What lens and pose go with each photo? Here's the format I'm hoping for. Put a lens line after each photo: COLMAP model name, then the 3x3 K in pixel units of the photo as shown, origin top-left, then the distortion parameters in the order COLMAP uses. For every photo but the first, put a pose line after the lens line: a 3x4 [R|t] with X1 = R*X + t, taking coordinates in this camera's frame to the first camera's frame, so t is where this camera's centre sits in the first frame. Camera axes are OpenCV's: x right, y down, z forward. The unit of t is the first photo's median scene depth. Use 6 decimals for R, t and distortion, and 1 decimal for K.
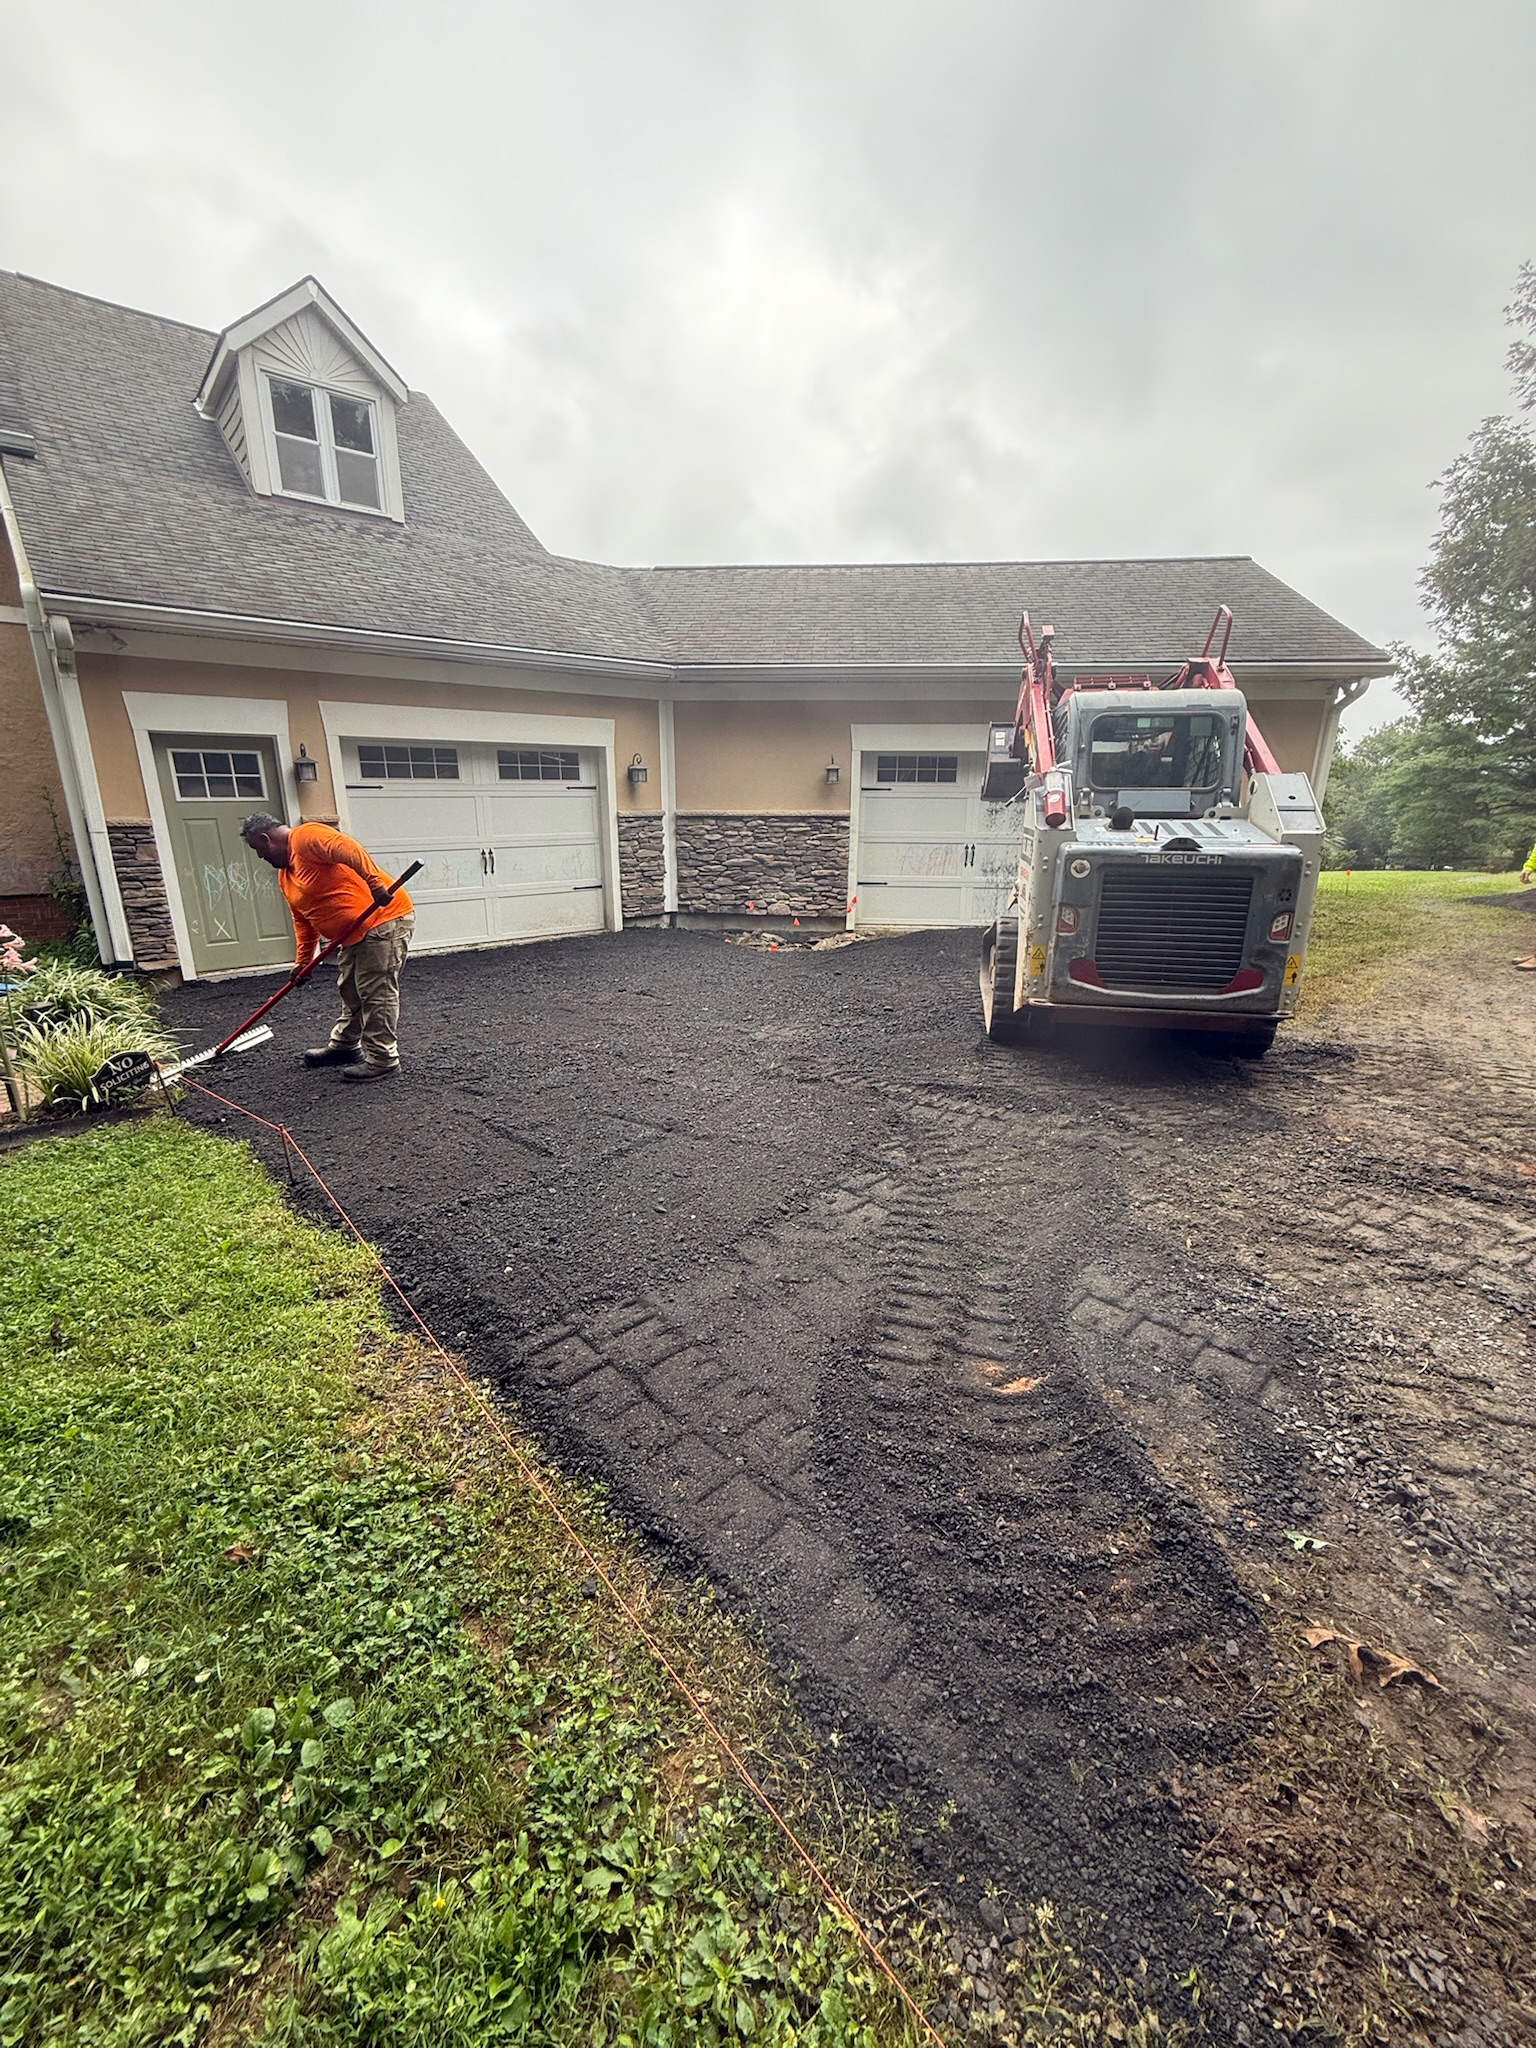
lens RADIAL K [[811.9, 0, 768.0], [0, 811.9, 1024.0], [0, 0, 1]] dist [0.001260, 0.000065]
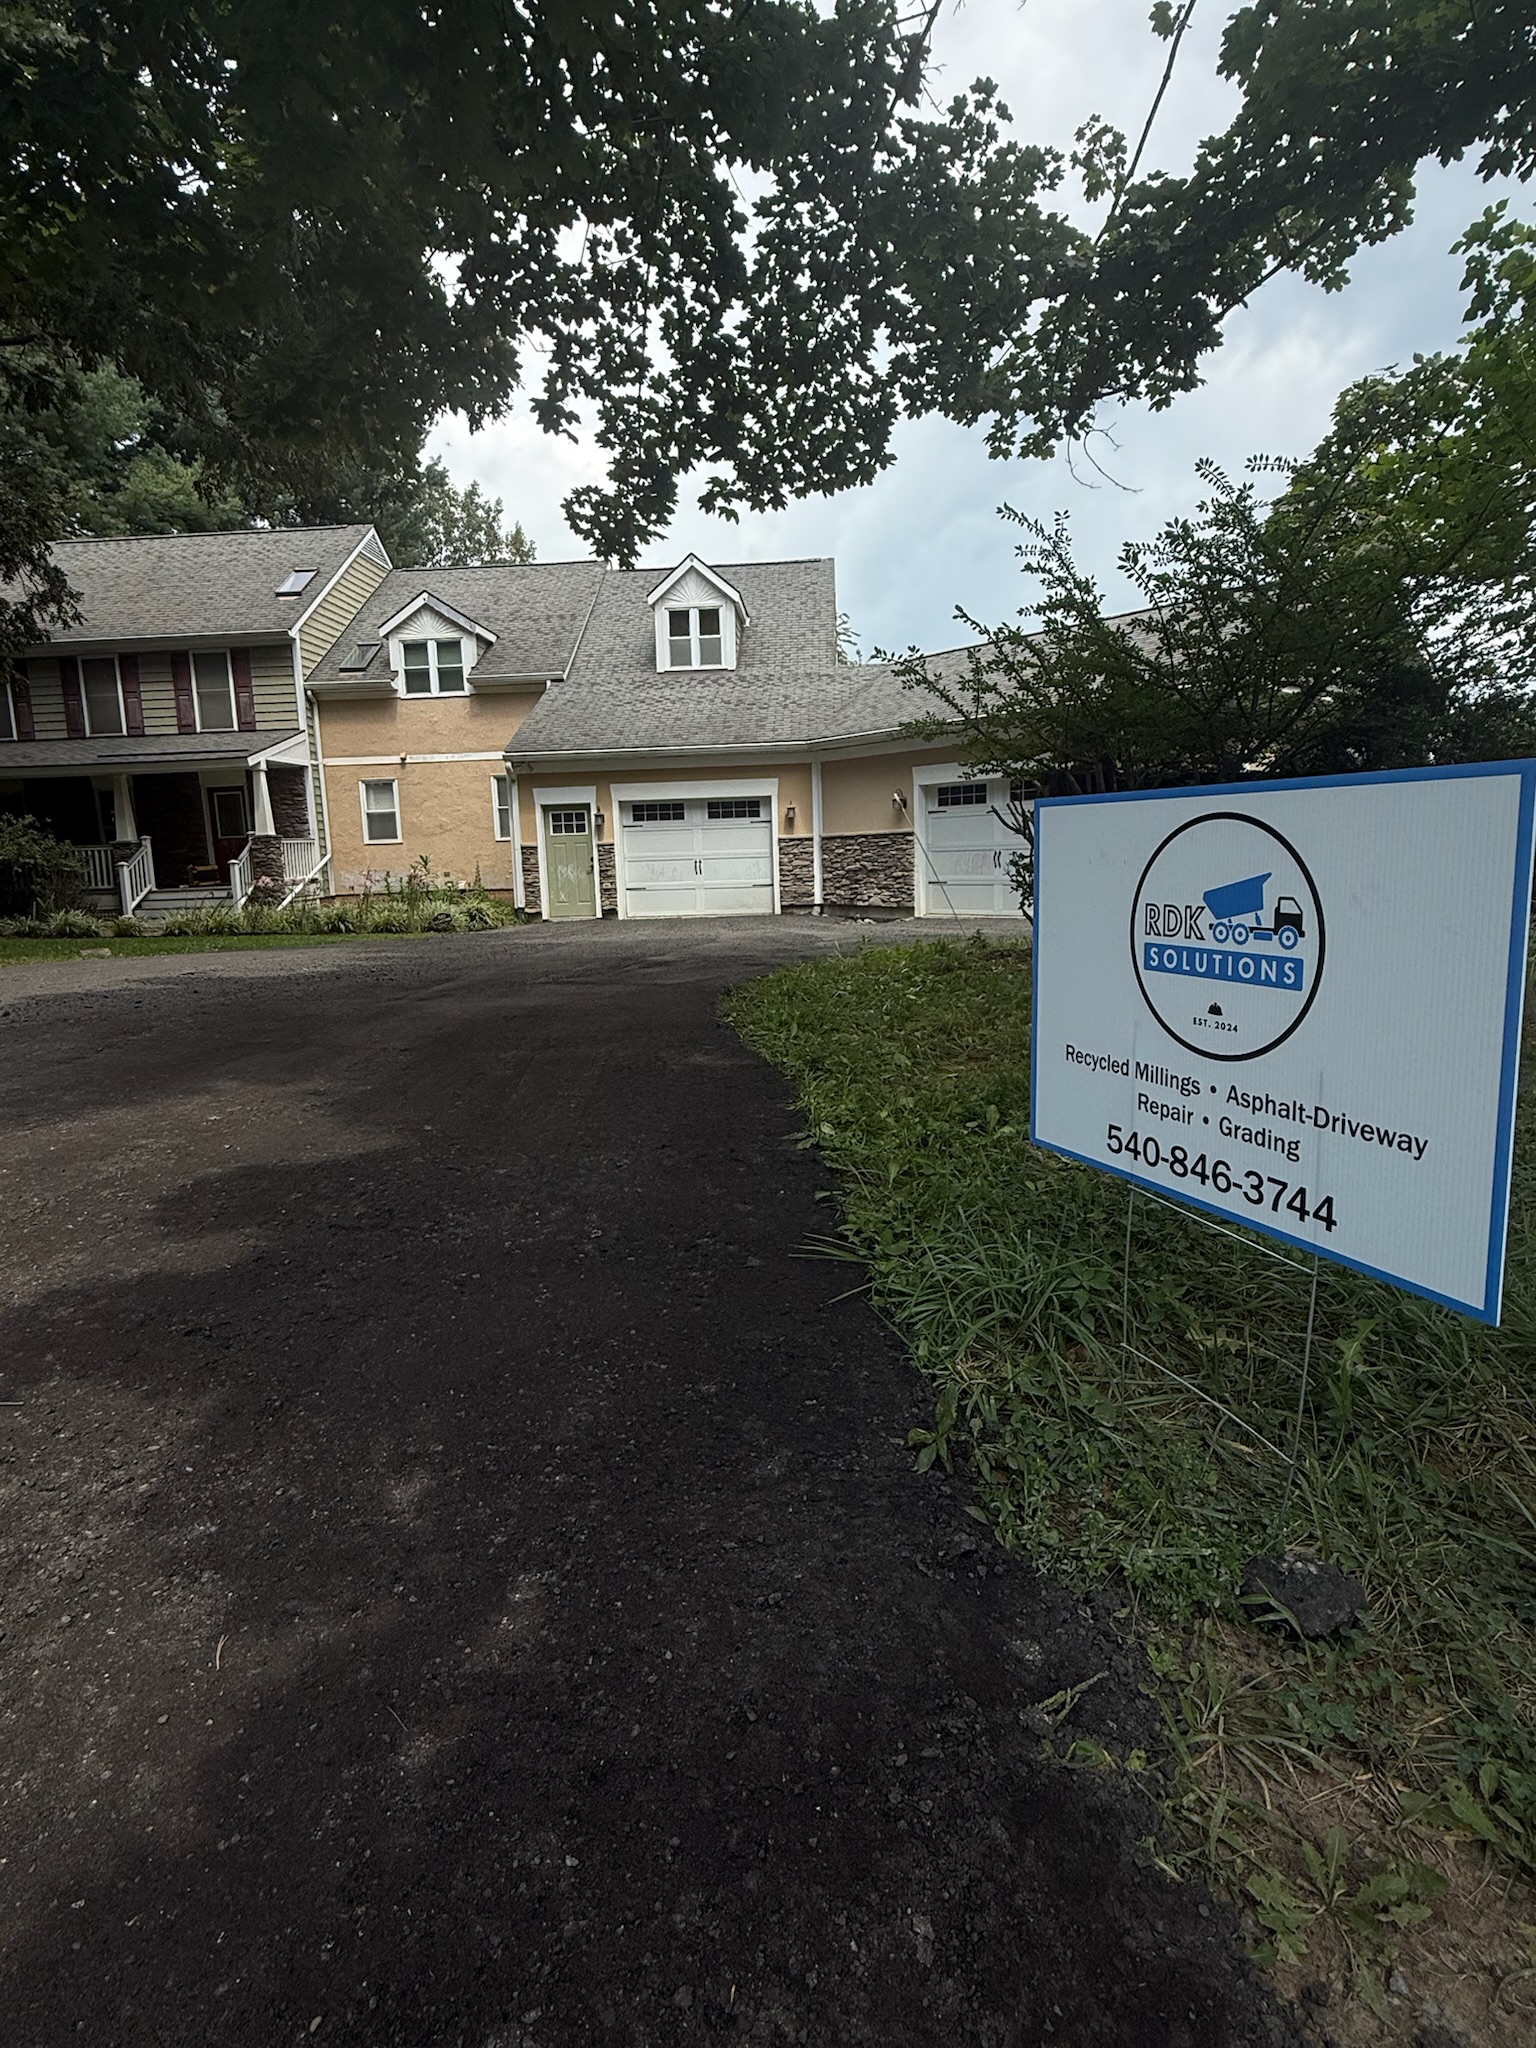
lens RADIAL K [[1056.0, 0, 768.0], [0, 1056.0, 1024.0], [0, 0, 1]] dist [0.000121, 0.000035]
pose [[0.717973, 0.080594, -0.691389, 1.191766], [-0.161957, 0.985356, -0.053324, 0.195944], [0.676967, 0.150261, 0.720512, -0.393328]]
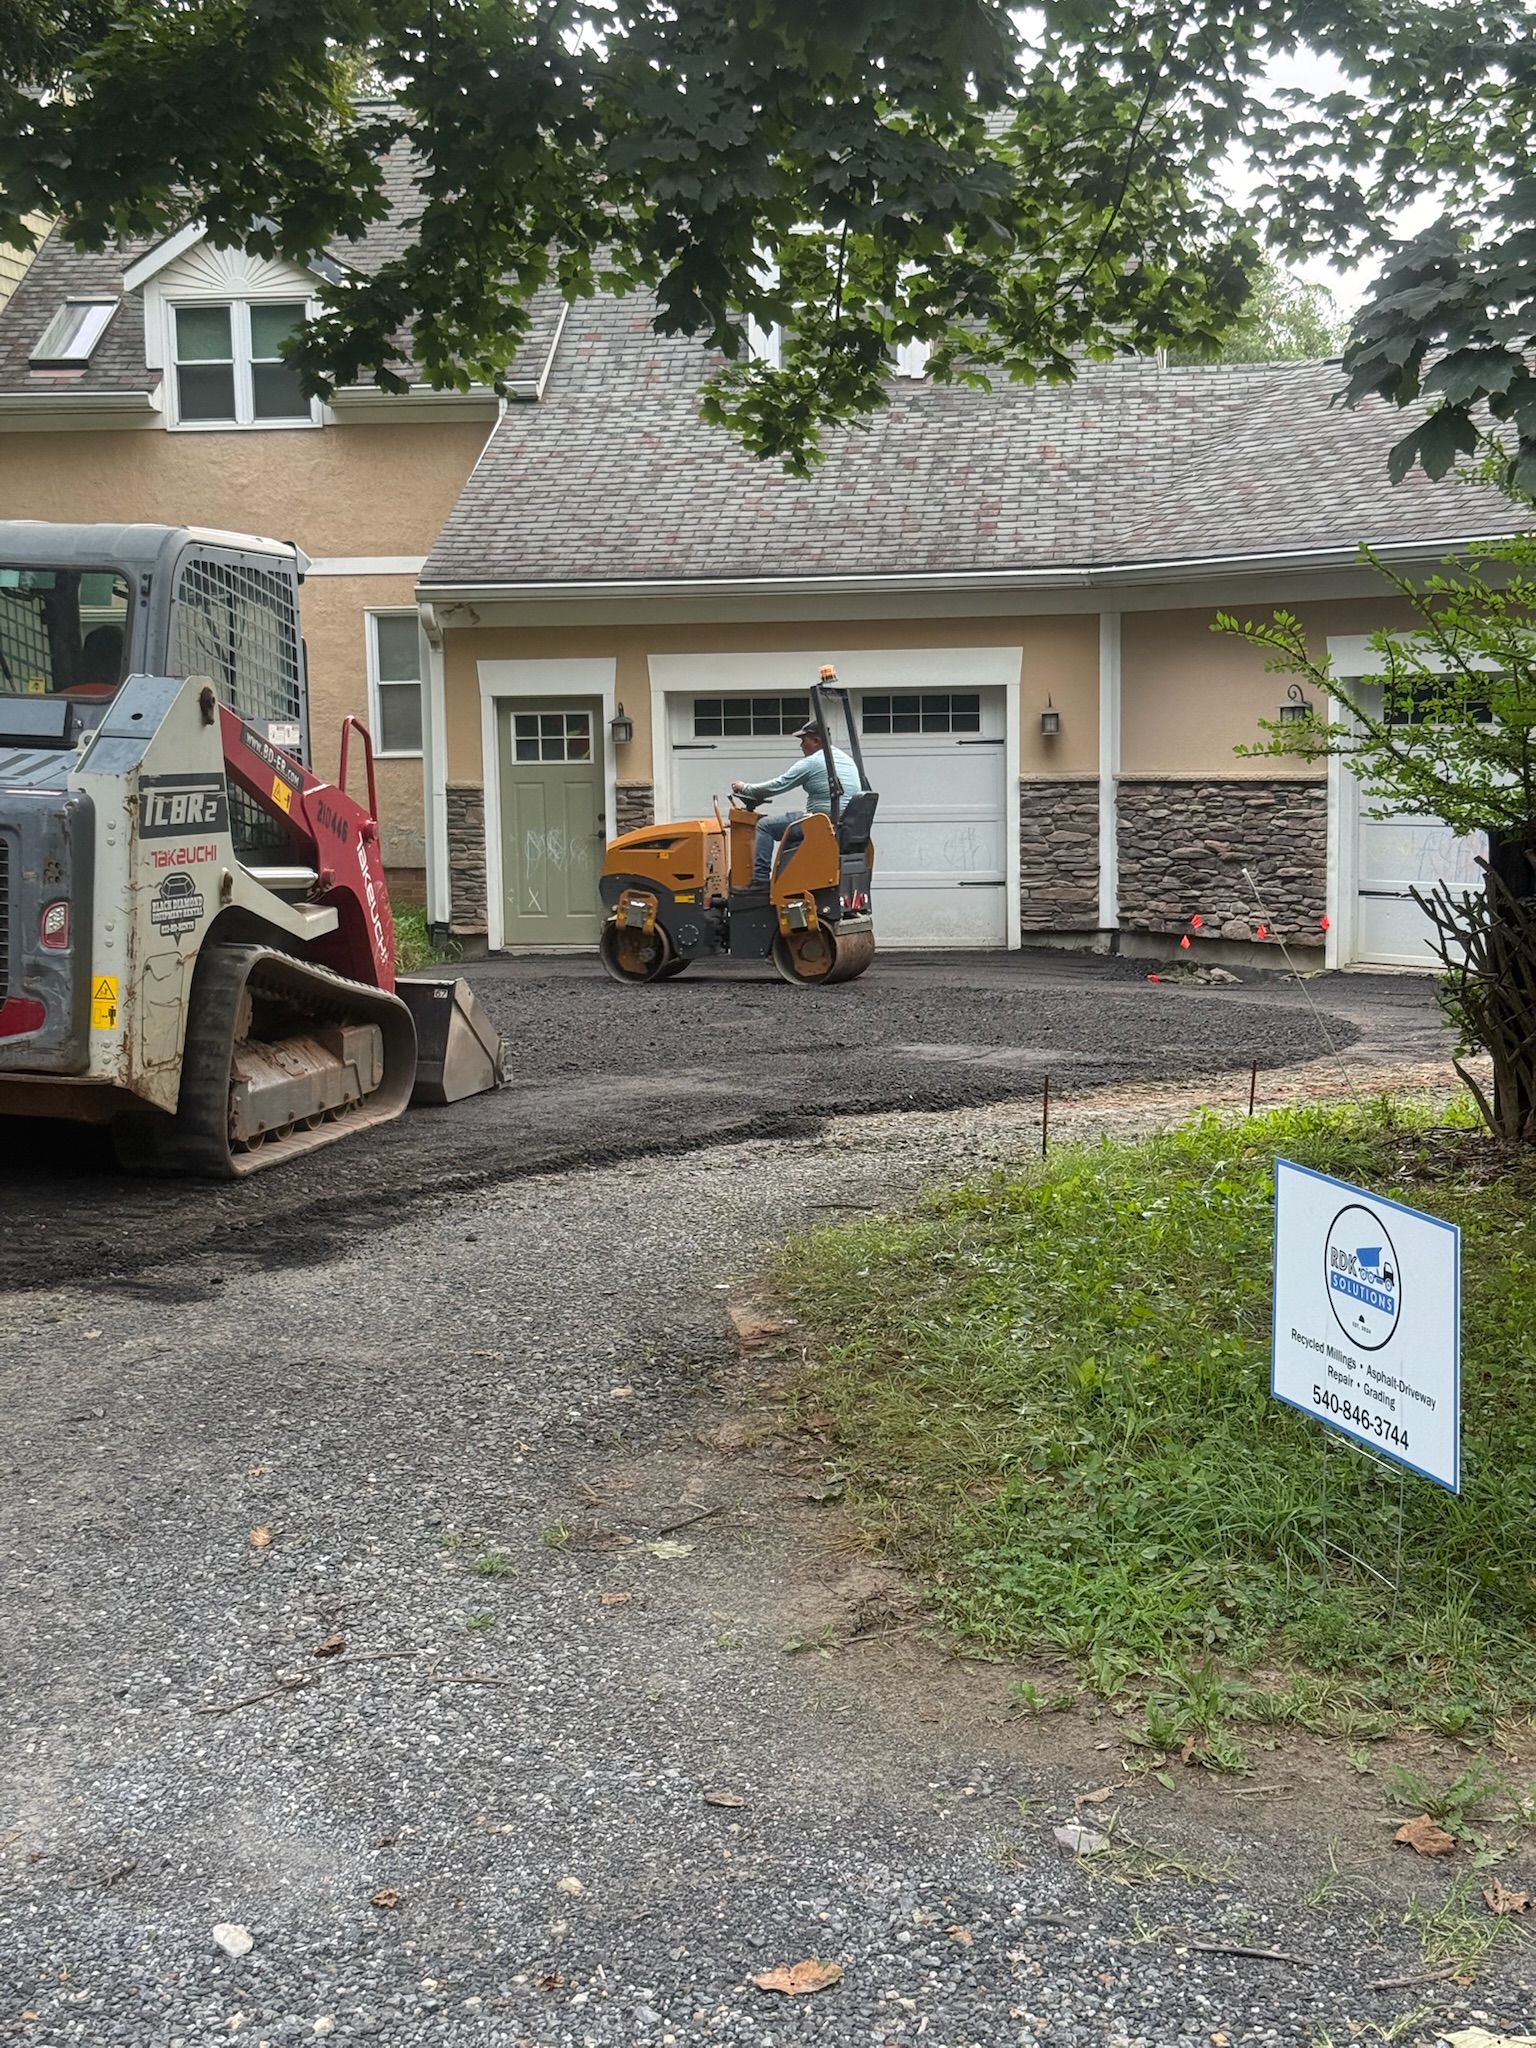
lens RADIAL K [[2845.3, 0, 768.0], [0, 2845.3, 1024.0], [0, 0, 1]] dist [0.172696, -0.037808]
pose [[0.667331, 0.064236, -0.741986, 1.447553], [-0.188834, 0.978311, -0.085139, 0.186065], [0.720424, 0.196928, 0.664987, -0.700541]]
